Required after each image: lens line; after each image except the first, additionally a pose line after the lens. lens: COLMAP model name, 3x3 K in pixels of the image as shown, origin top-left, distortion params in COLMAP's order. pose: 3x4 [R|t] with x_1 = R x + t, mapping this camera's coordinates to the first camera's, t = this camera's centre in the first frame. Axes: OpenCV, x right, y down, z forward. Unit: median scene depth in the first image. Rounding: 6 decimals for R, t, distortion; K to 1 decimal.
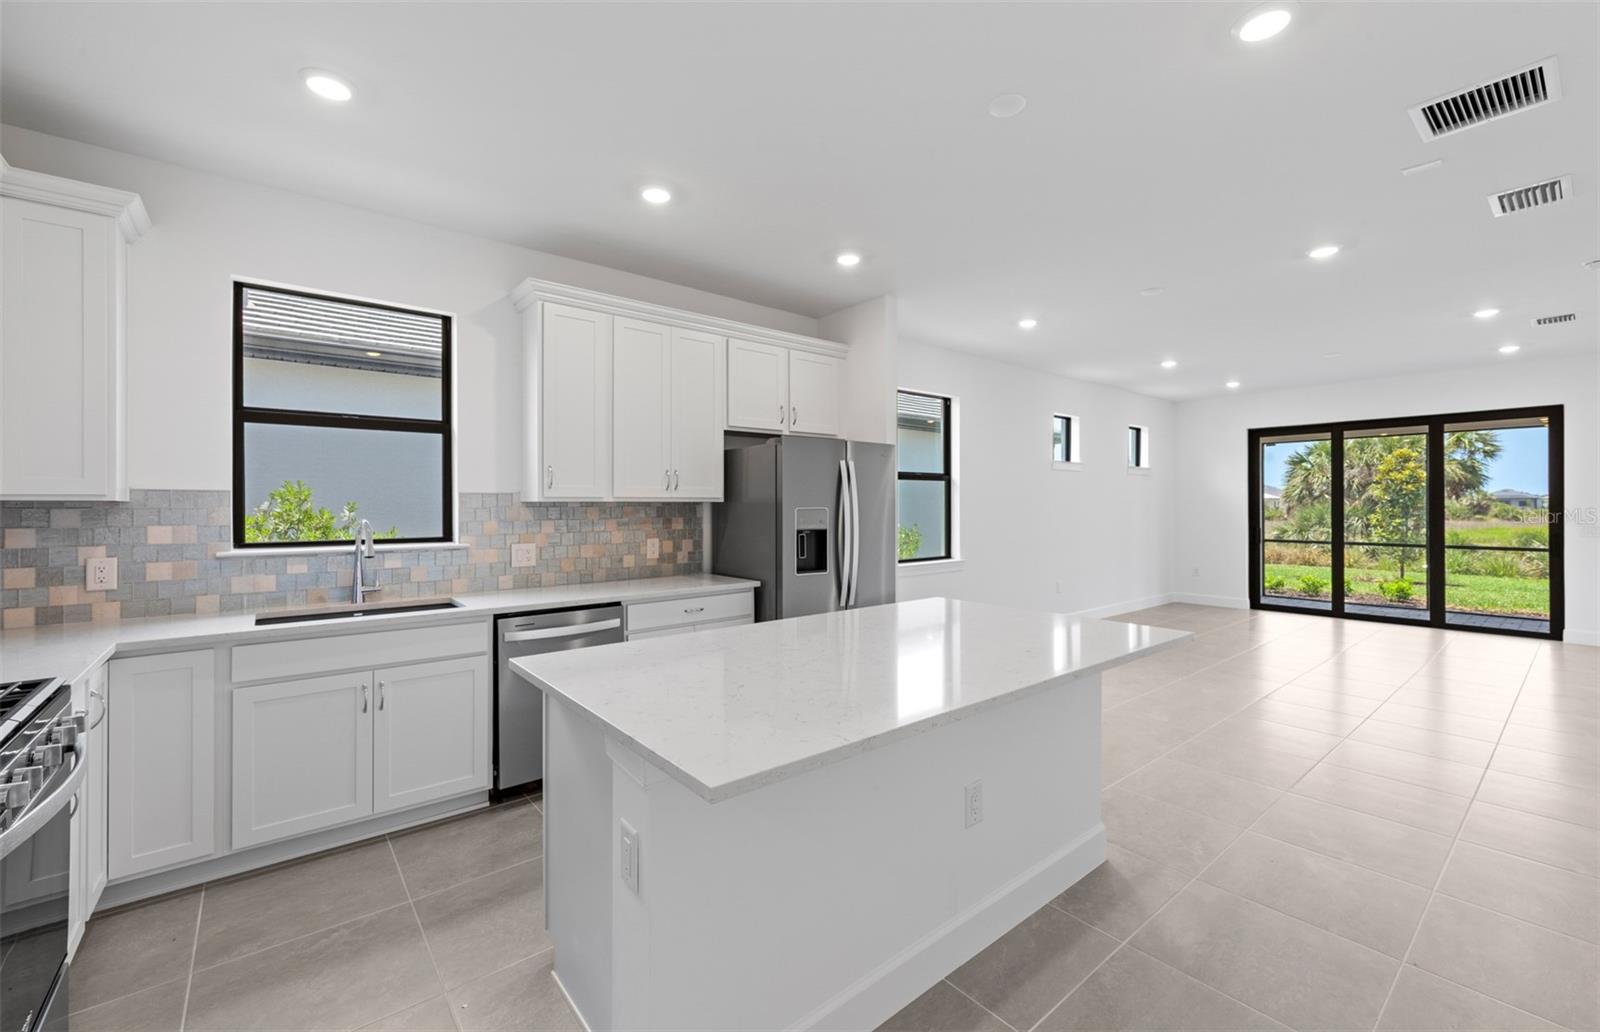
lens RADIAL K [[637.7, 0, 788.6], [0, 637.7, 501.4], [0, 0, 1]] dist [-0.002152, -0.000516]
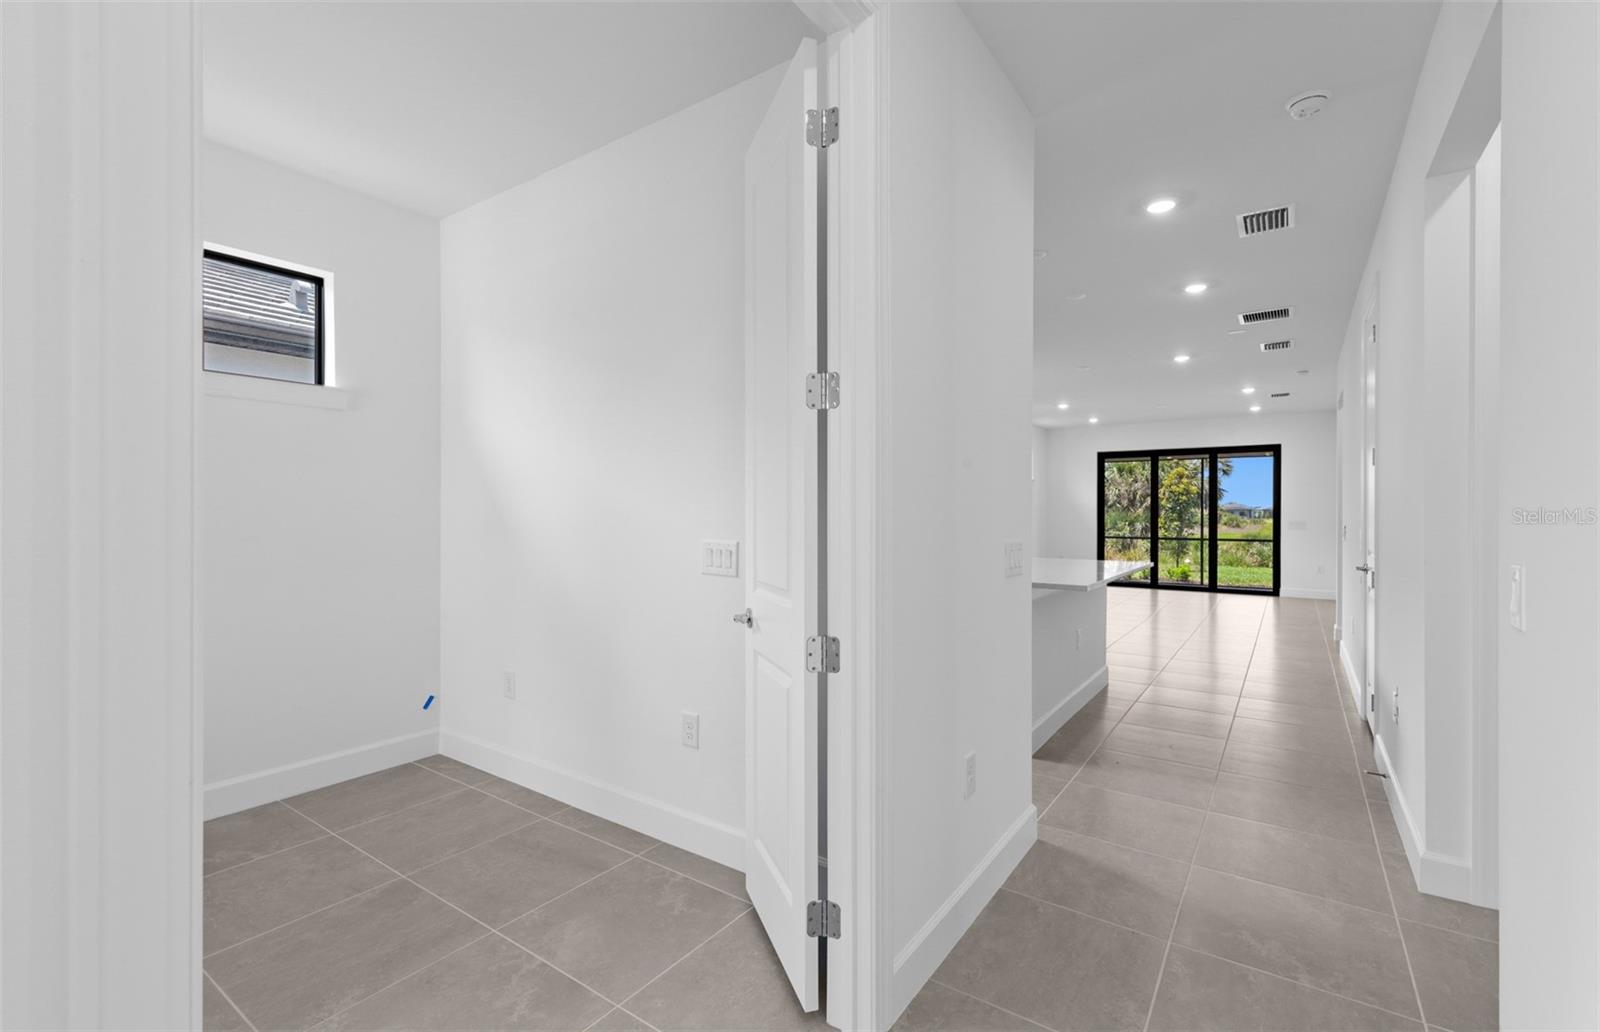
lens RADIAL K [[685.9, 0, 800.0], [0, 685.9, 516.0], [0, 0, 1]] dist [0.002827, 0.000091]
pose [[0.959229, 0.002956, 0.282614, -0.360104], [-0.005734, 0.999943, 0.009005, 0.014345], [-0.282571, -0.010259, 0.959192, -0.265493]]
